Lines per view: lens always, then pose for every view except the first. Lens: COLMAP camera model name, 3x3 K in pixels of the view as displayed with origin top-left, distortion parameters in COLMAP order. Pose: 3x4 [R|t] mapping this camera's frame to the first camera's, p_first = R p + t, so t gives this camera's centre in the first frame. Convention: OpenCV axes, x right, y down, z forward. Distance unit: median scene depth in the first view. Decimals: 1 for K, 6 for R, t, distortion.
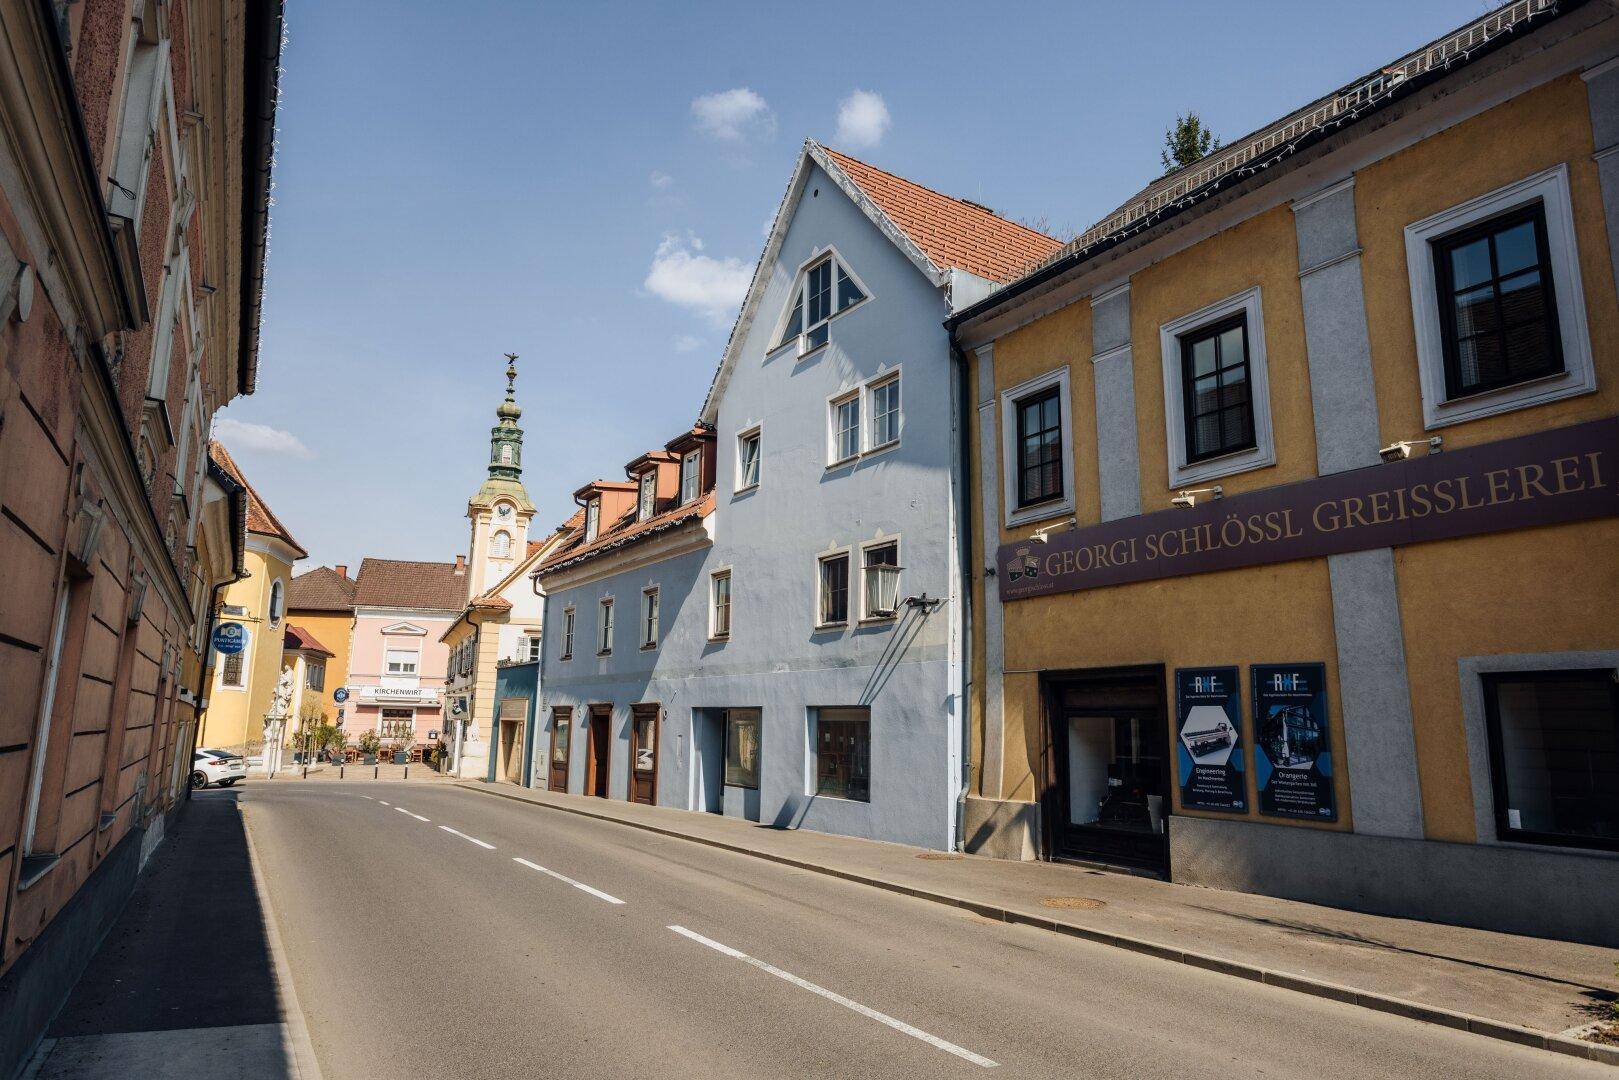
lens RADIAL K [[992.4, 0, 810.4], [0, 992.4, 544.9], [0, 0, 1]] dist [-0.007118, -0.001558]
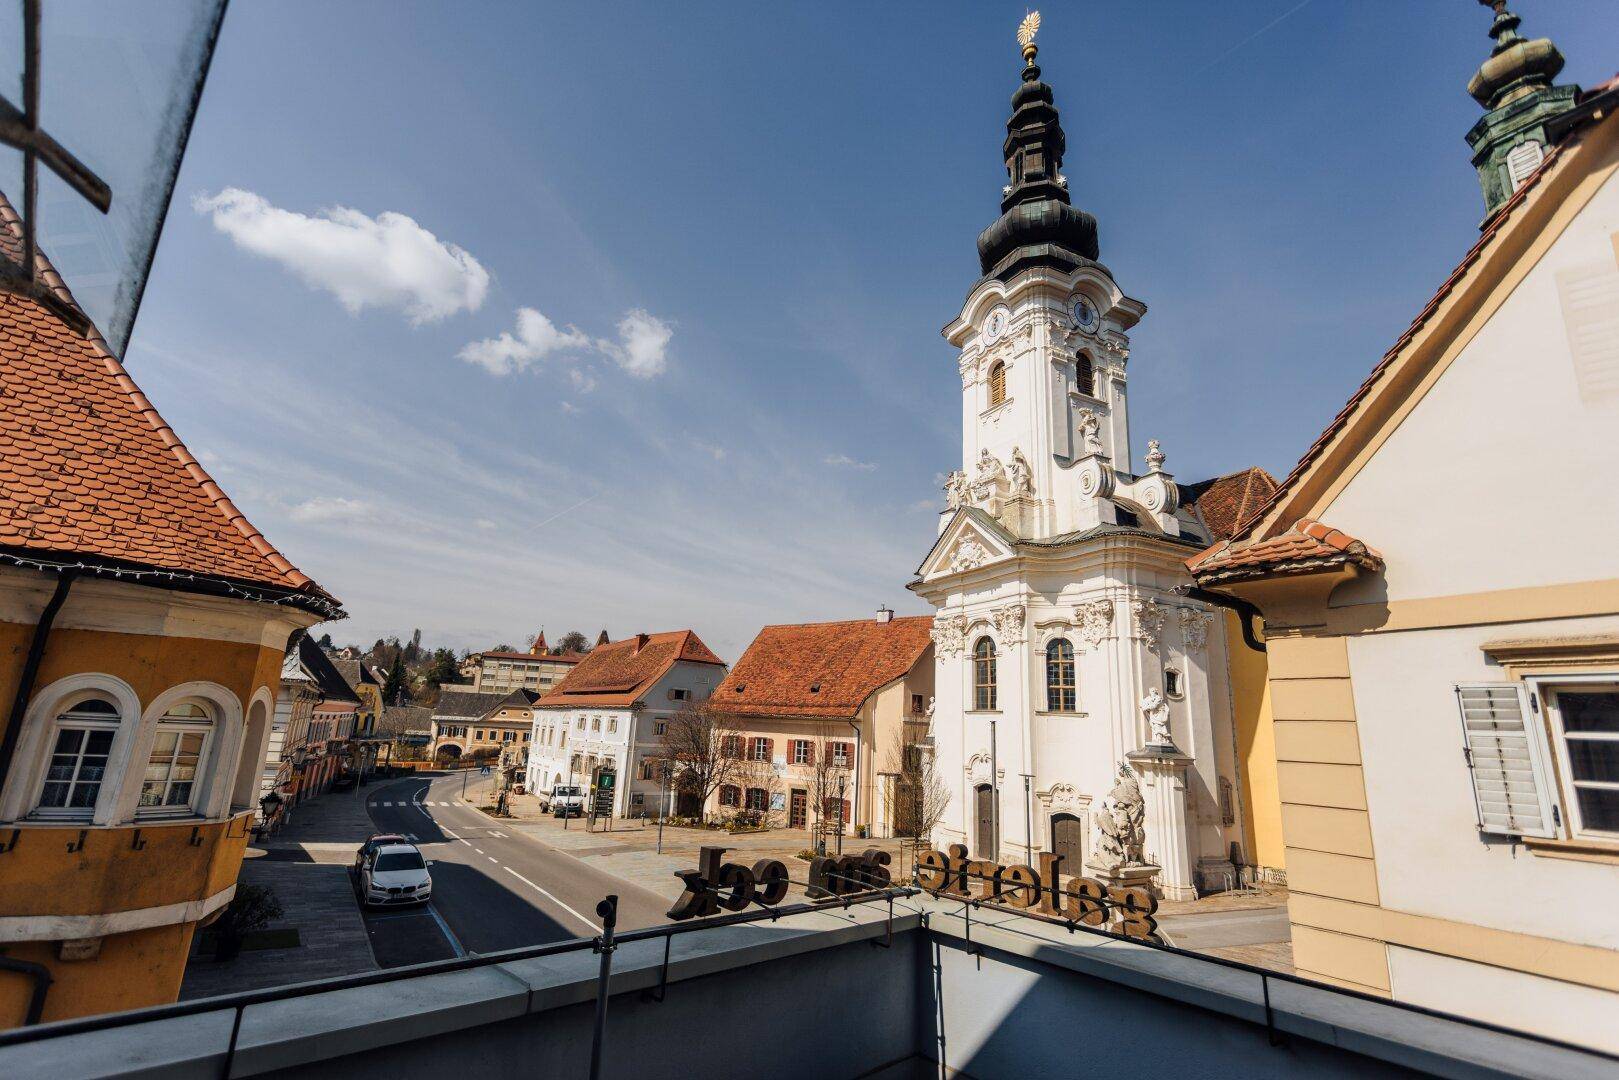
lens RADIAL K [[770.6, 0, 794.7], [0, 770.6, 546.2], [0, 0, 1]] dist [0.011433, 0.003349]
pose [[0.207430, -0.235876, -0.949387, -0.123341], [0.123087, 0.969076, -0.213874, 0.065739], [0.970475, -0.072493, 0.230048, 0.661807]]
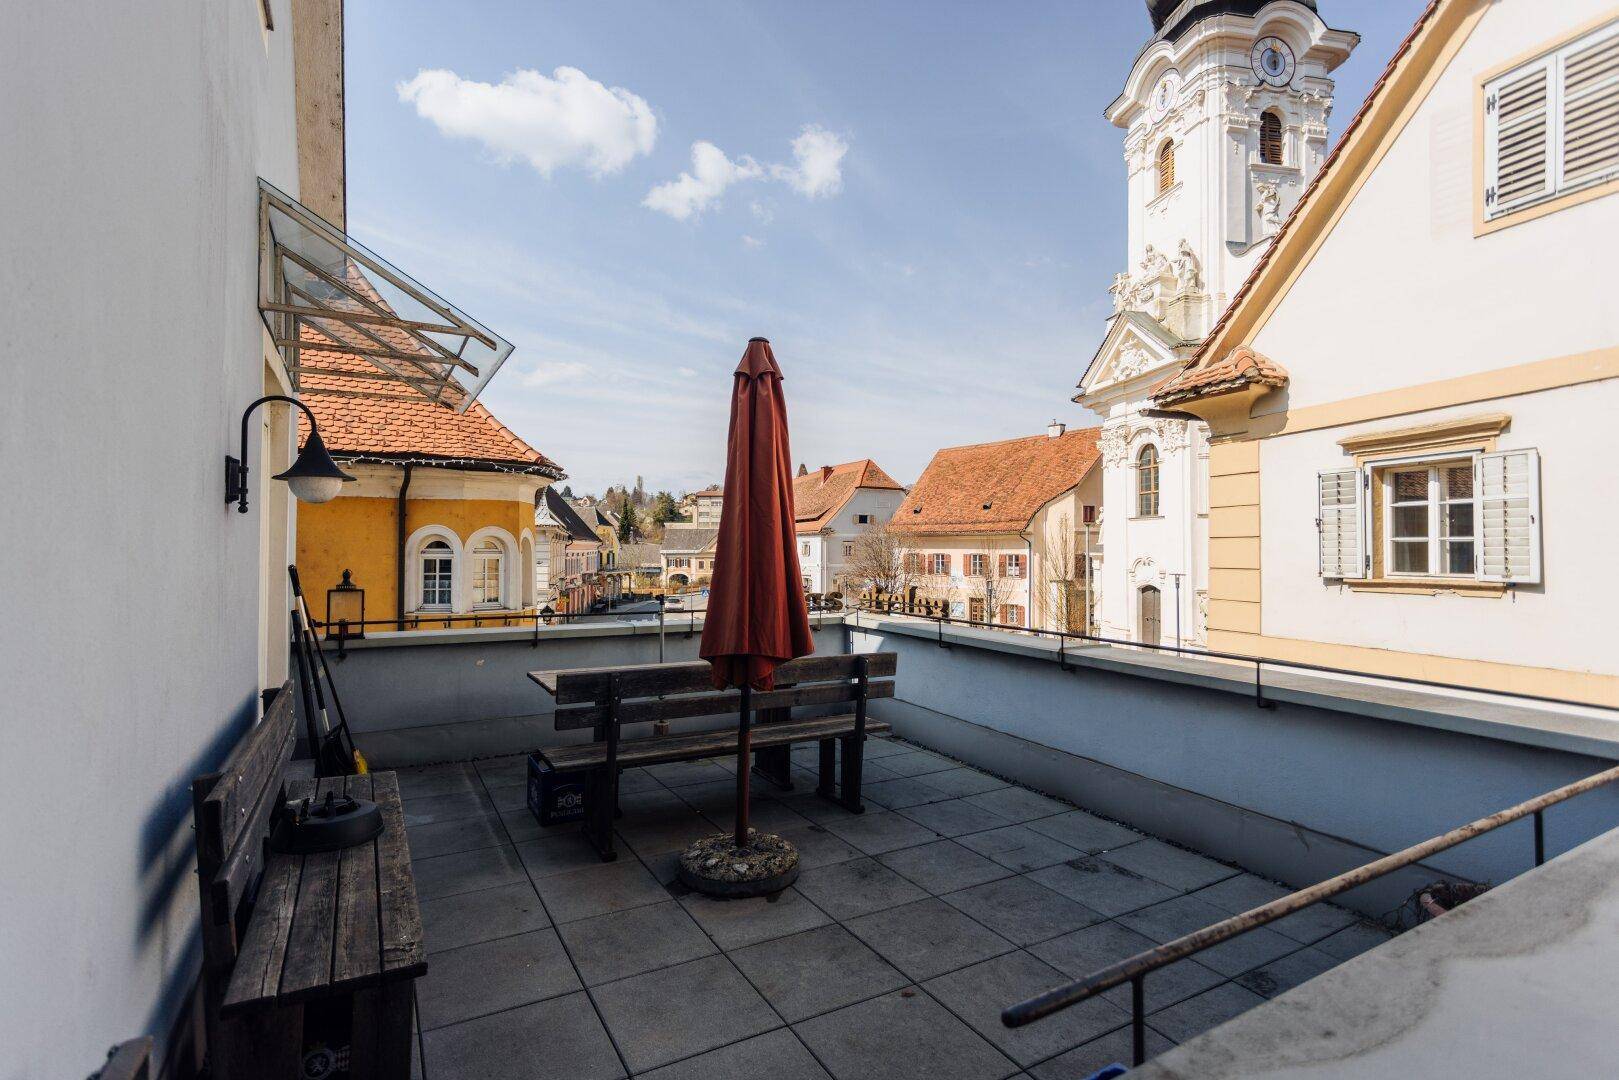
lens RADIAL K [[770.6, 0, 800.0], [0, 770.6, 542.6], [0, 0, 1]] dist [0.011433, 0.003349]
pose [[-0.049471, -0.026755, -0.998417, -0.050909], [0.171495, 0.984567, -0.034881, 0.076034], [0.983942, -0.172949, -0.044119, 0.691600]]
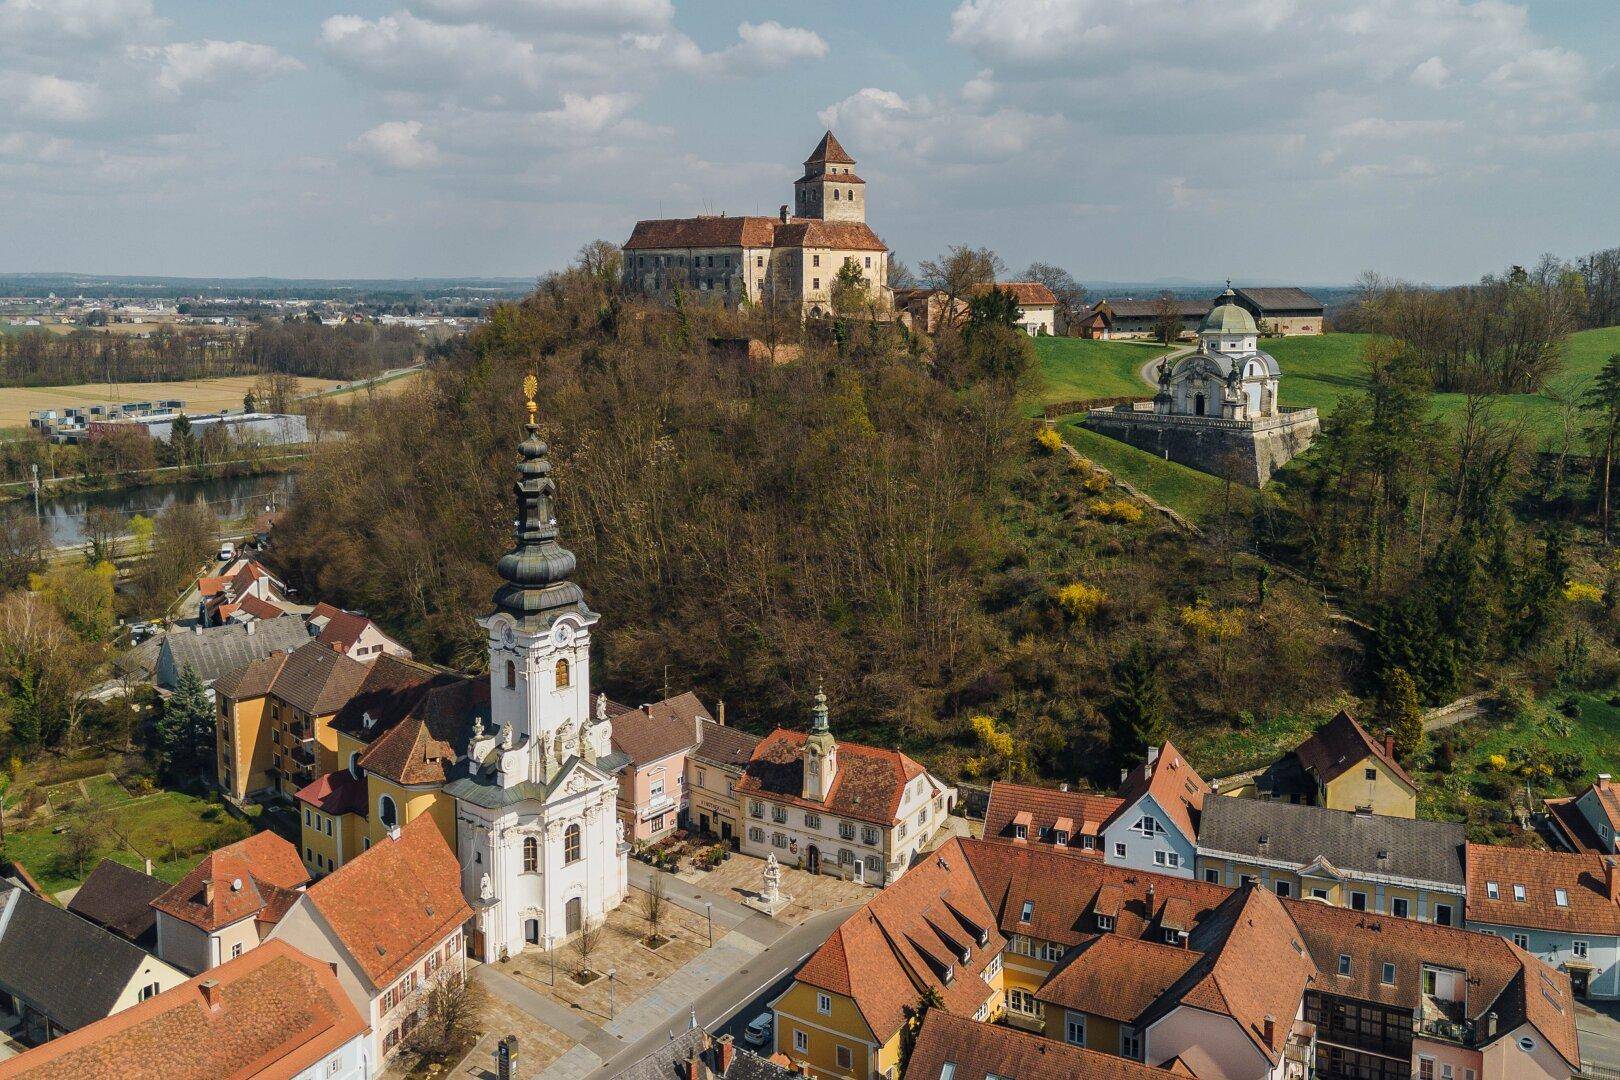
lens RADIAL K [[1343.6, 0, 831.7], [0, 1343.6, 475.8], [0, 0, 1]] dist [0.063926, -0.048777]
pose [[0.817854, -0.090841, 0.568210, -1.801778], [-0.085518, 0.957306, 0.276136, -1.327375], [-0.569036, -0.274432, 0.775168, -1.002054]]
